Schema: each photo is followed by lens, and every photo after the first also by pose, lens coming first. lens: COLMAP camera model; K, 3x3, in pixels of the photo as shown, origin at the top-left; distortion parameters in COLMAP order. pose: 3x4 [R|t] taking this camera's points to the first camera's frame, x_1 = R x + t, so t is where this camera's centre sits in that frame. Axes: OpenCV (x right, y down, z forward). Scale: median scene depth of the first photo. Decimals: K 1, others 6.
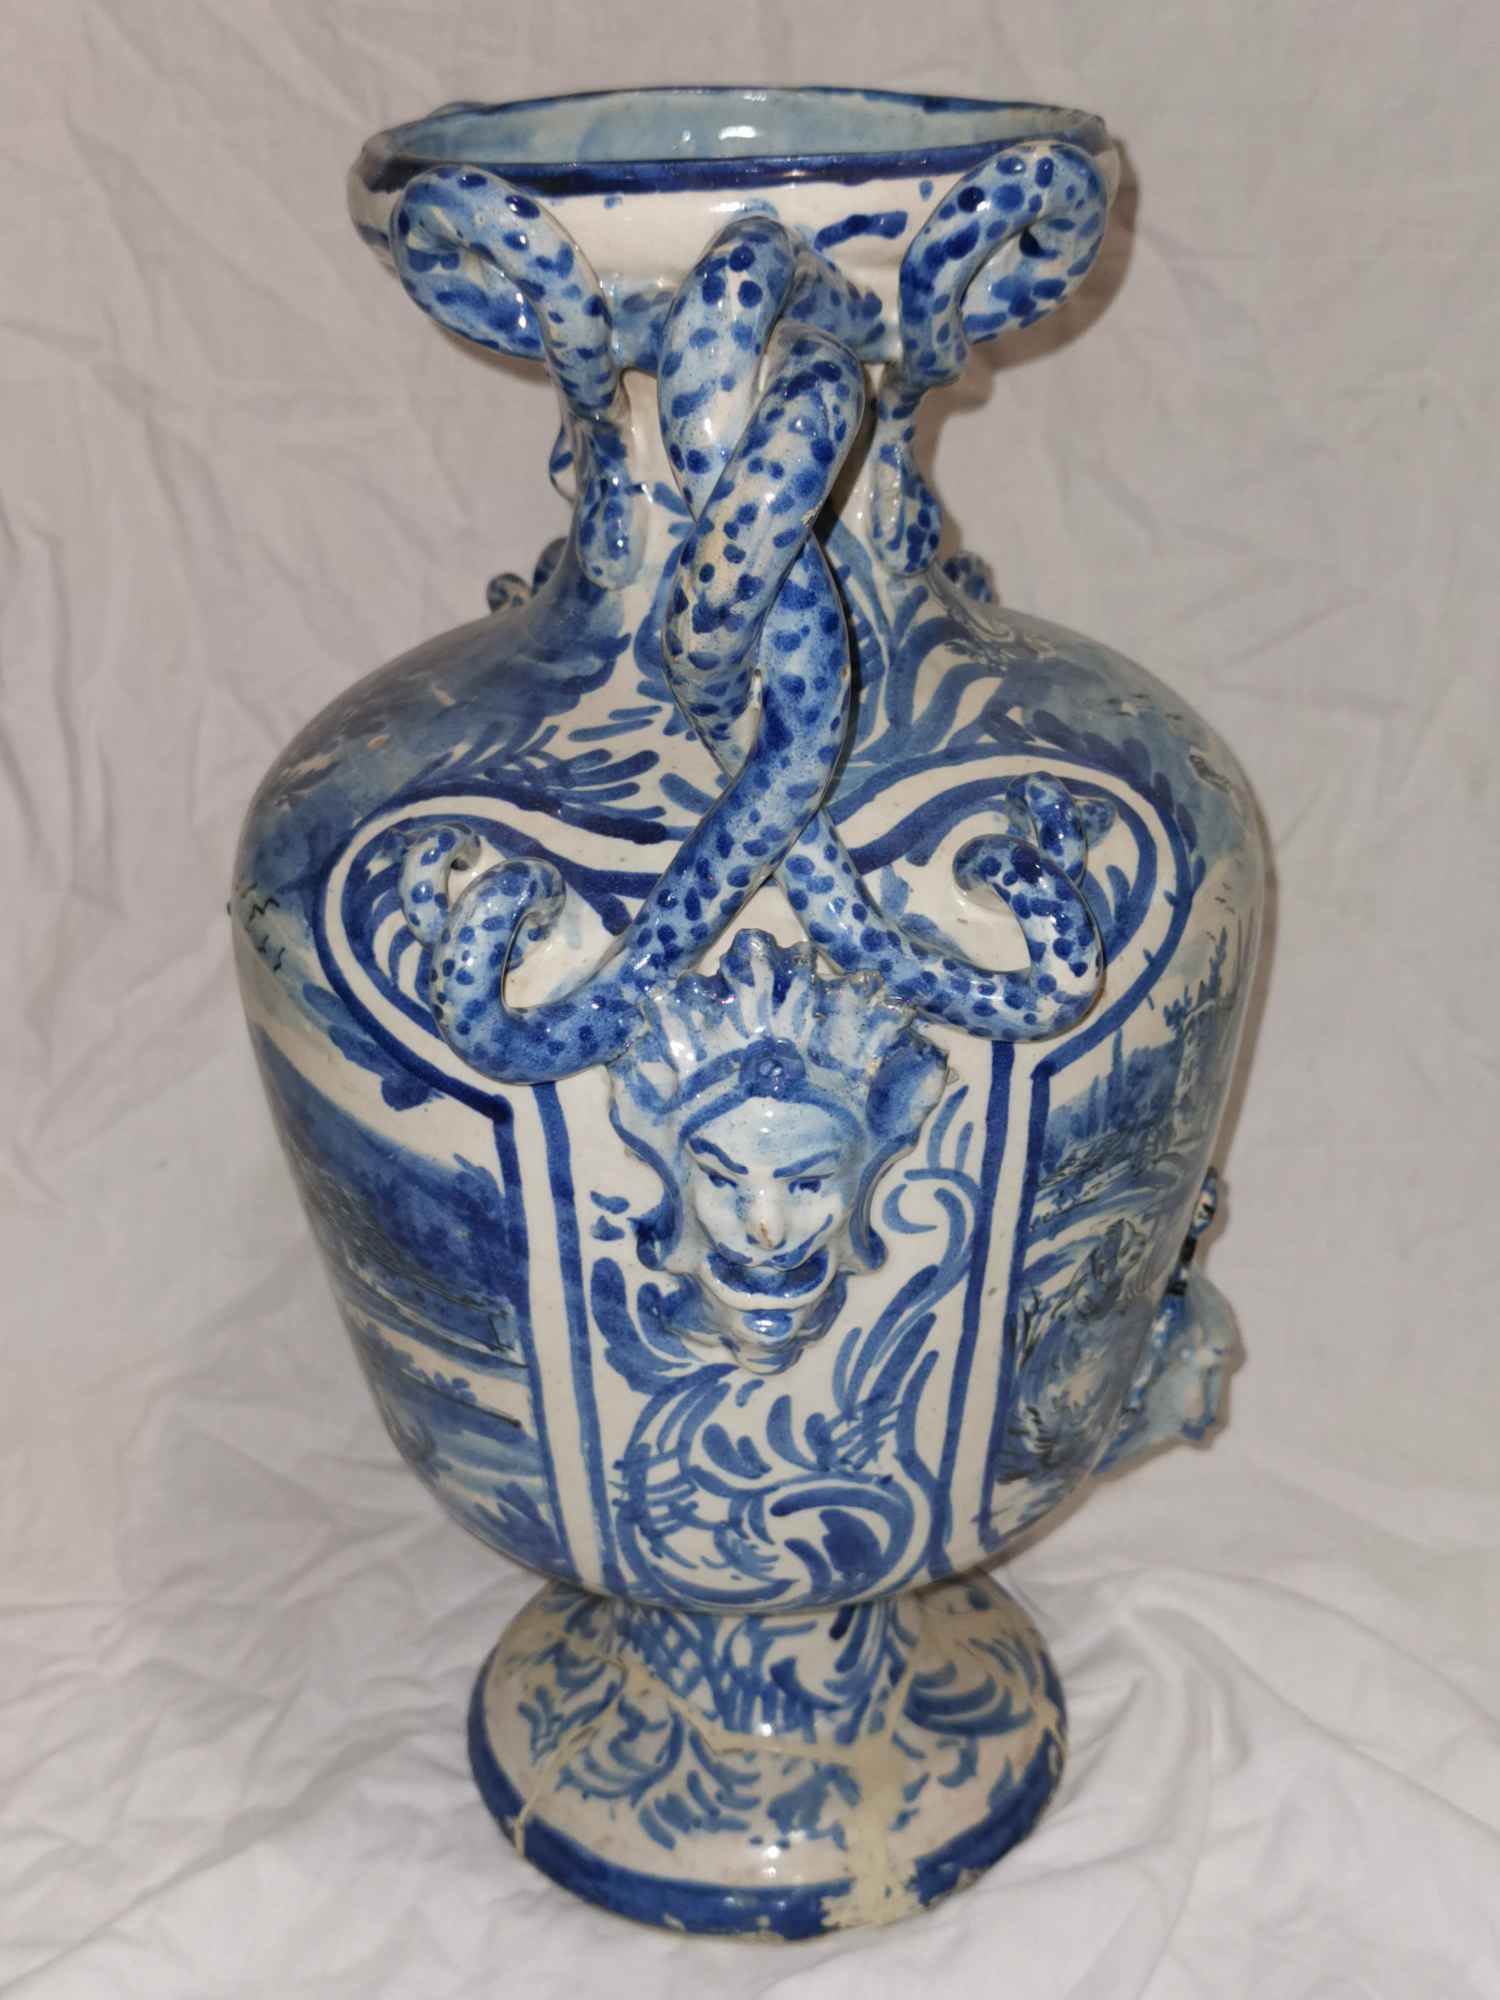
lens RADIAL K [[2528.1, 0, 750.0], [0, 2528.1, 1000.0], [0, 0, 1]] dist [-0.066450, 0.003011]
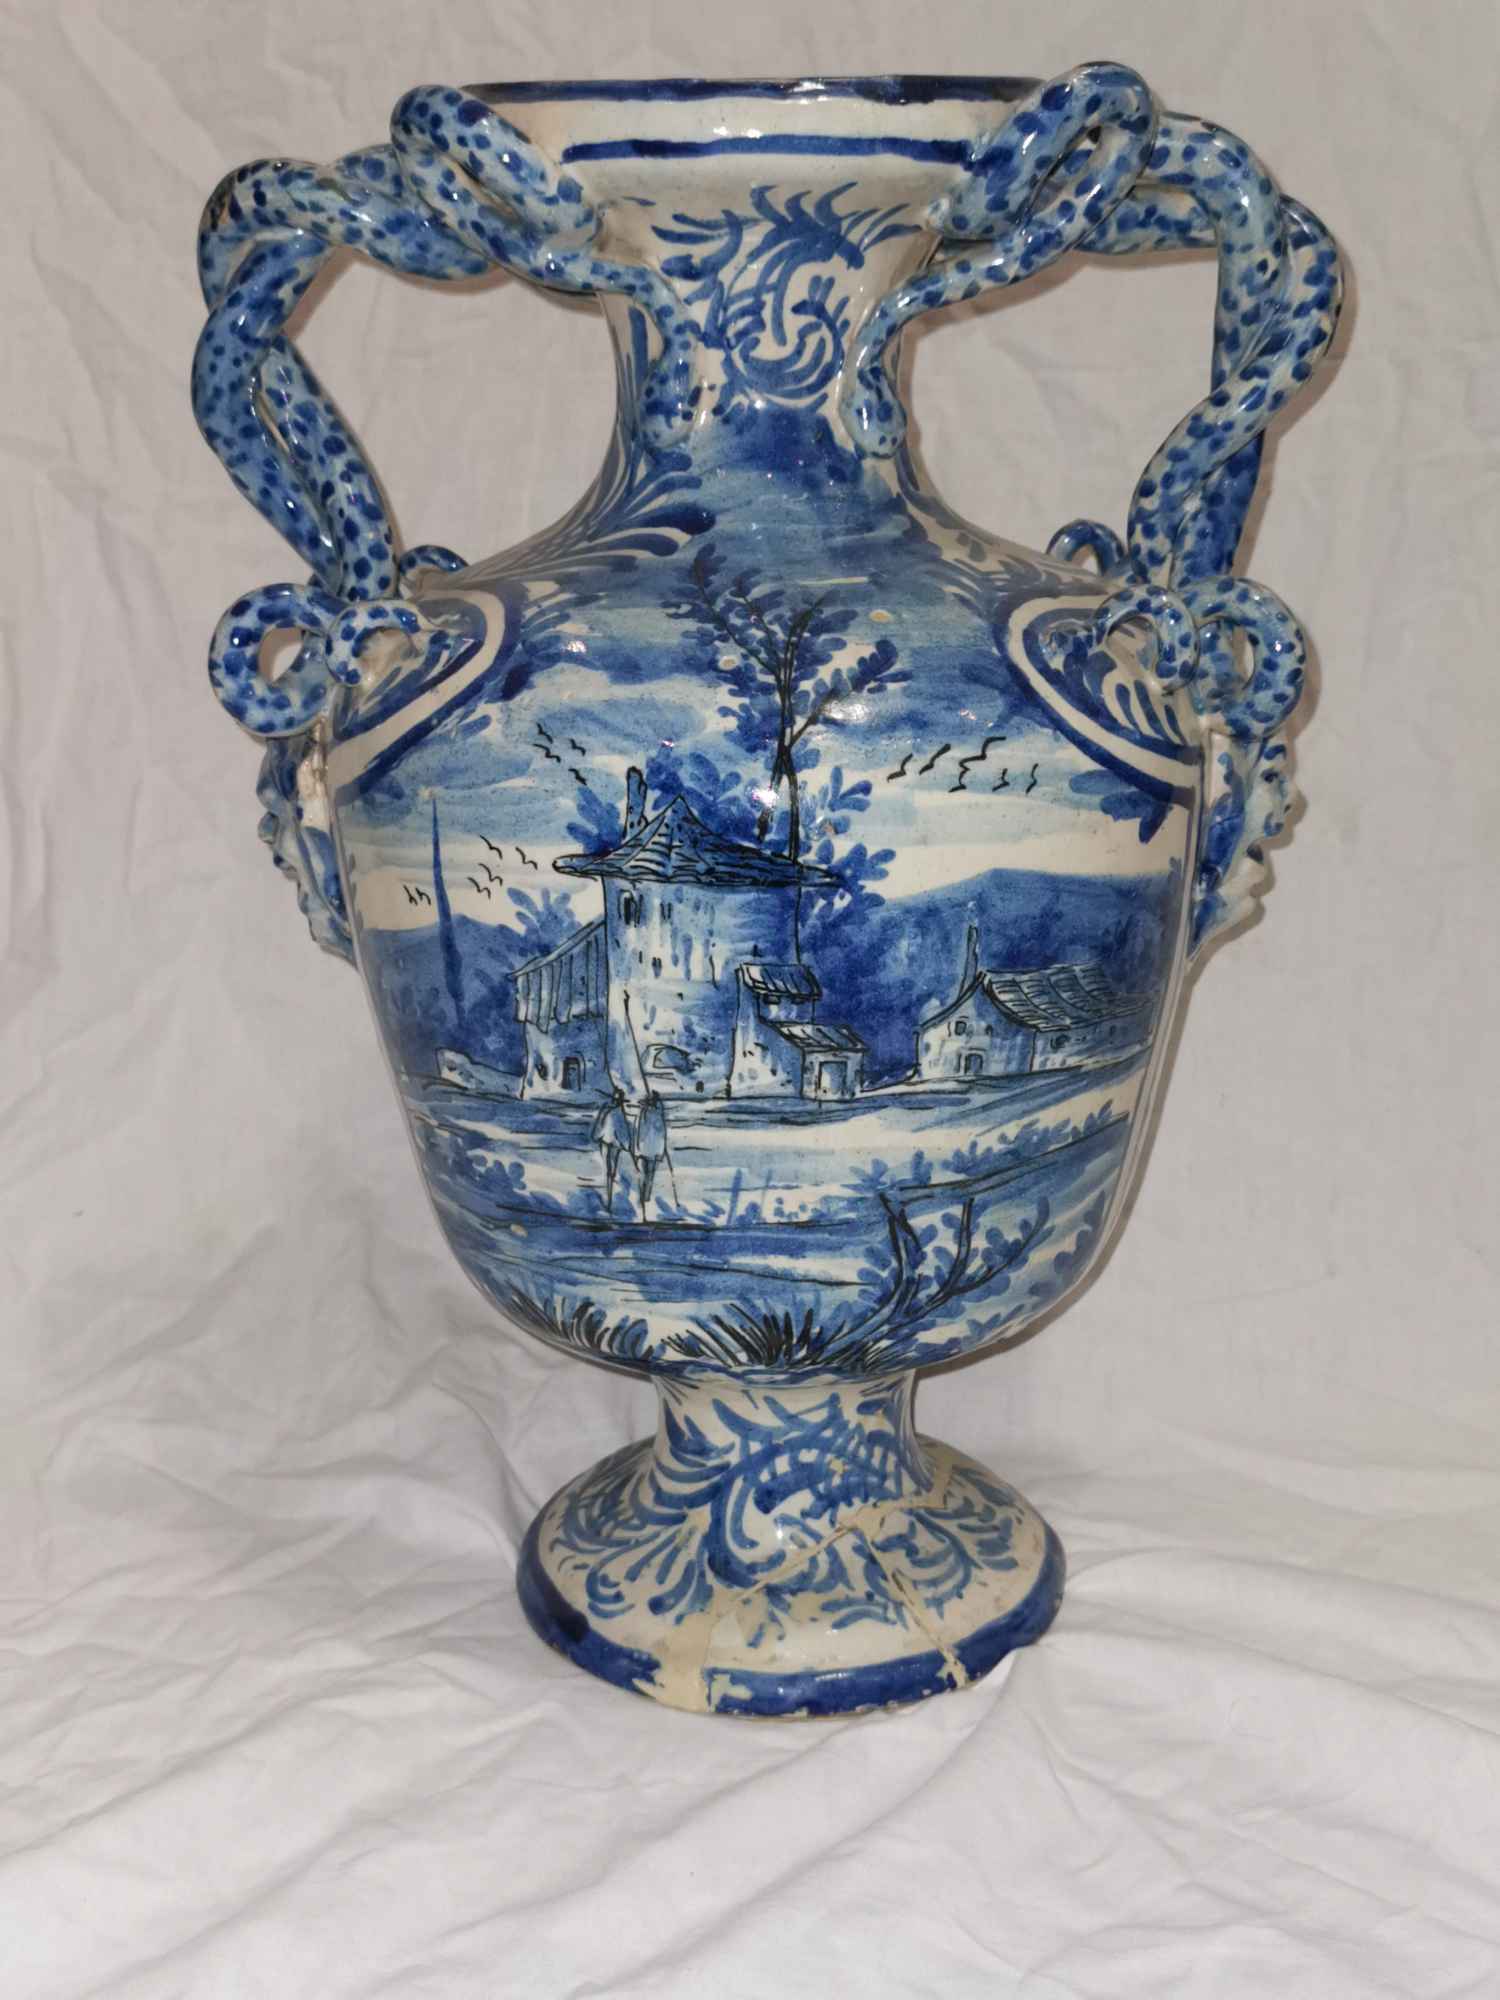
lens RADIAL K [[2528.1, 0, 750.0], [0, 2528.1, 1000.0], [0, 0, 1]] dist [-0.066450, 0.003011]
pose [[0.080459, -0.266338, 0.960516, -1.055200], [0.442256, 0.873132, 0.205062, -0.174912], [-0.893273, 0.408295, 0.188041, 0.766446]]
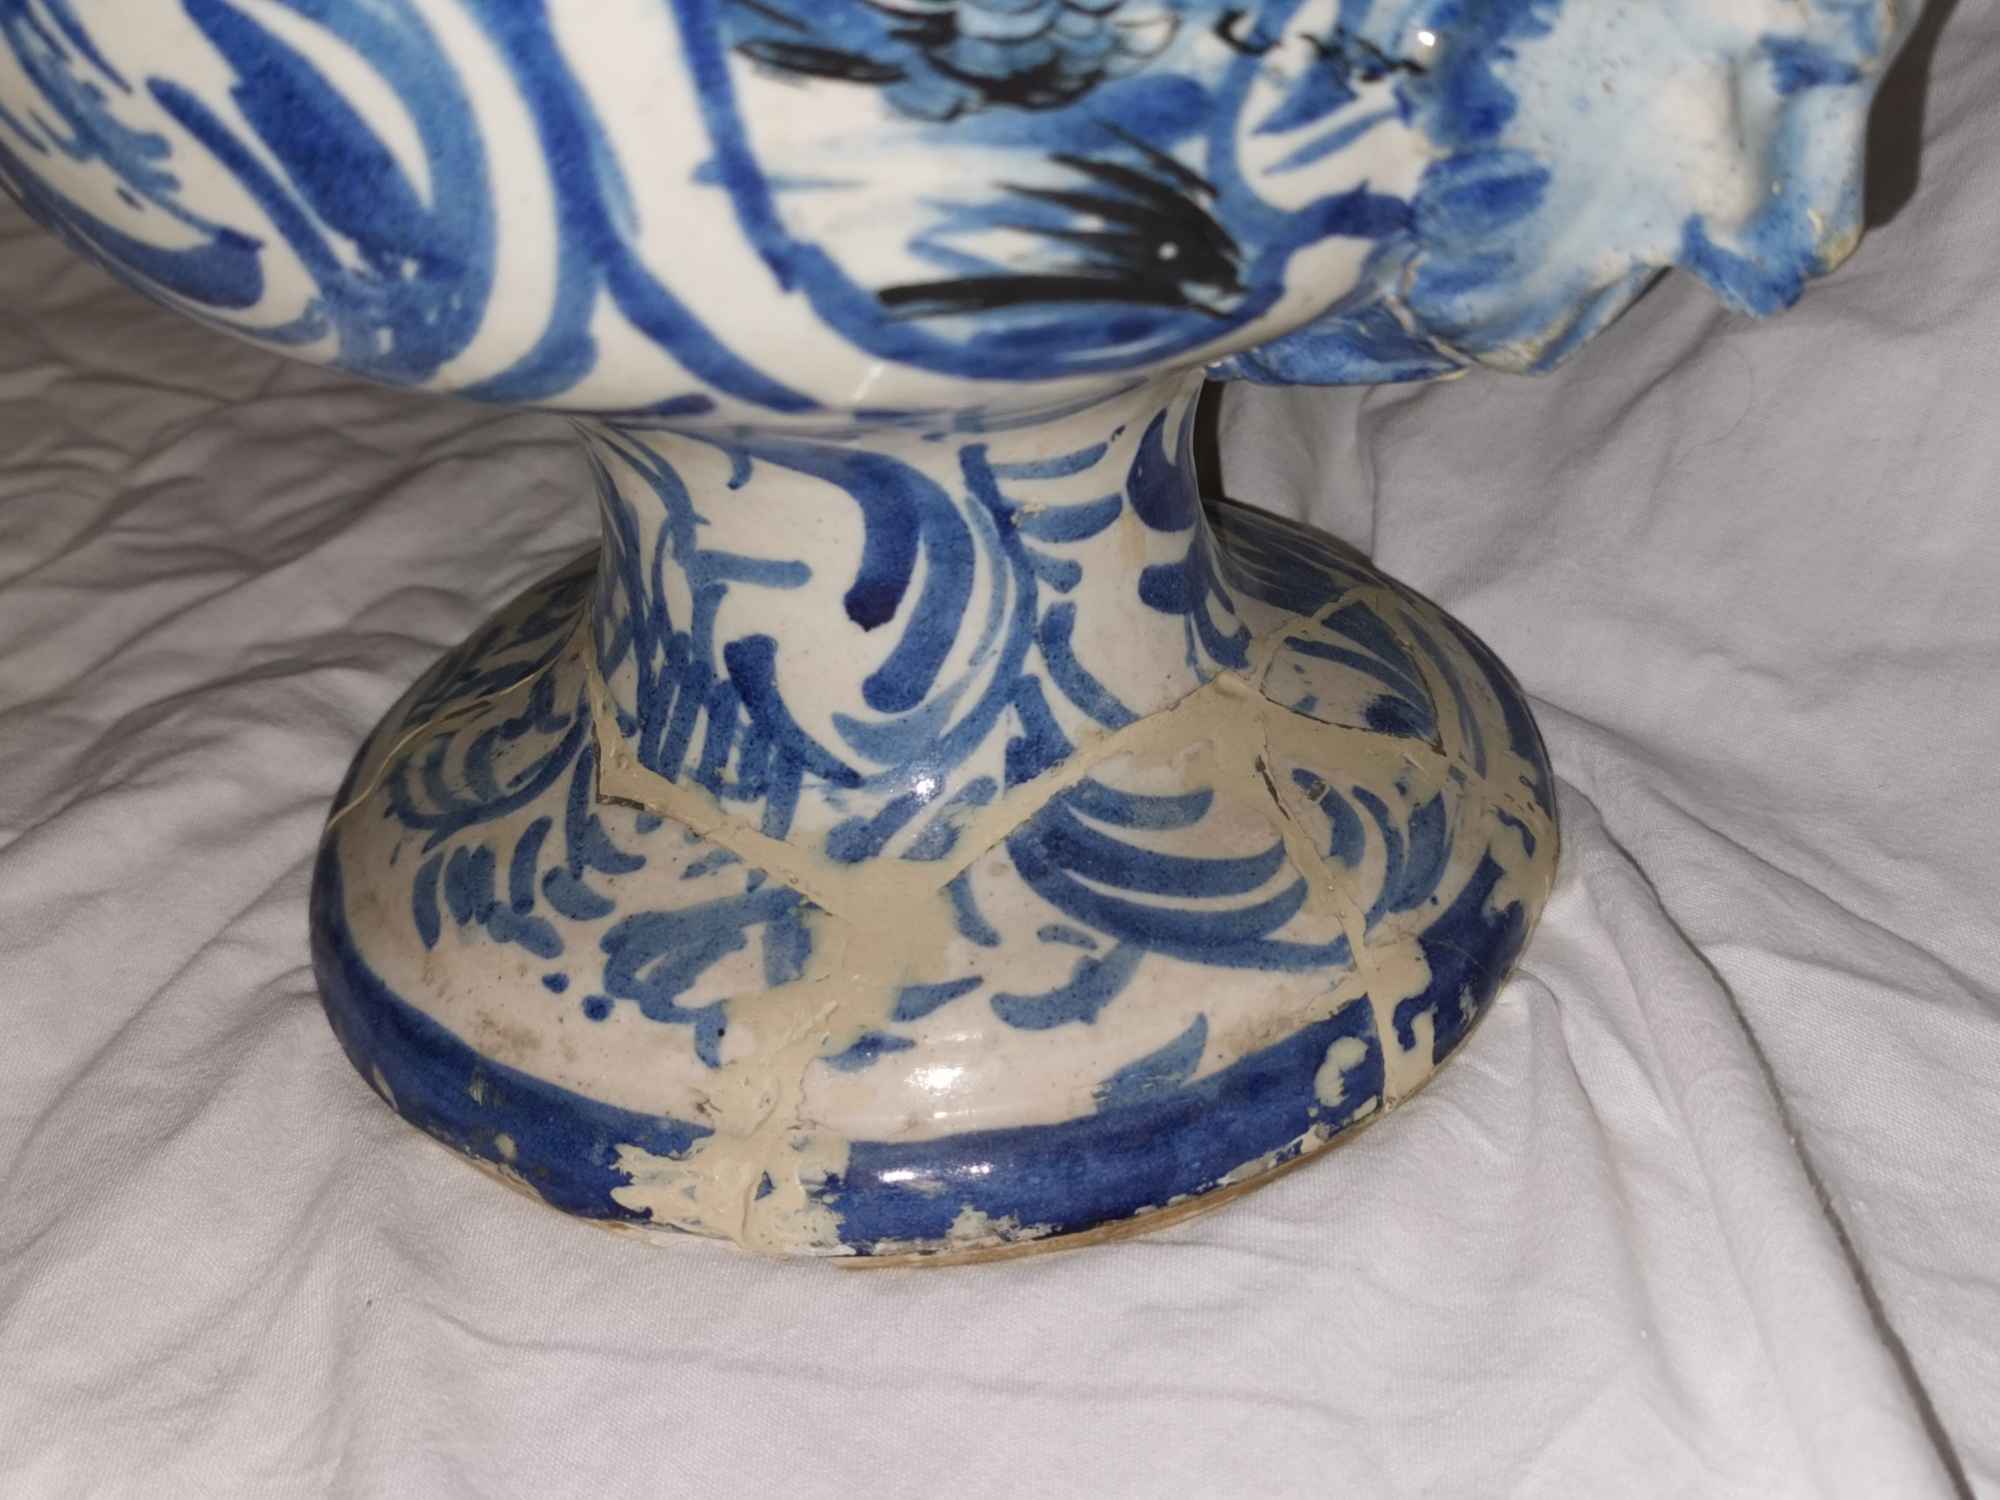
lens RADIAL K [[2528.1, 0, 1000.0], [0, 2528.1, 750.0], [0, 0, 1]] dist [-0.066450, 0.003011]
pose [[0.838353, 0.257528, -0.480462, 0.271726], [-0.178151, 0.962412, 0.204999, 0.180848], [0.515195, -0.086267, 0.852720, 0.635583]]
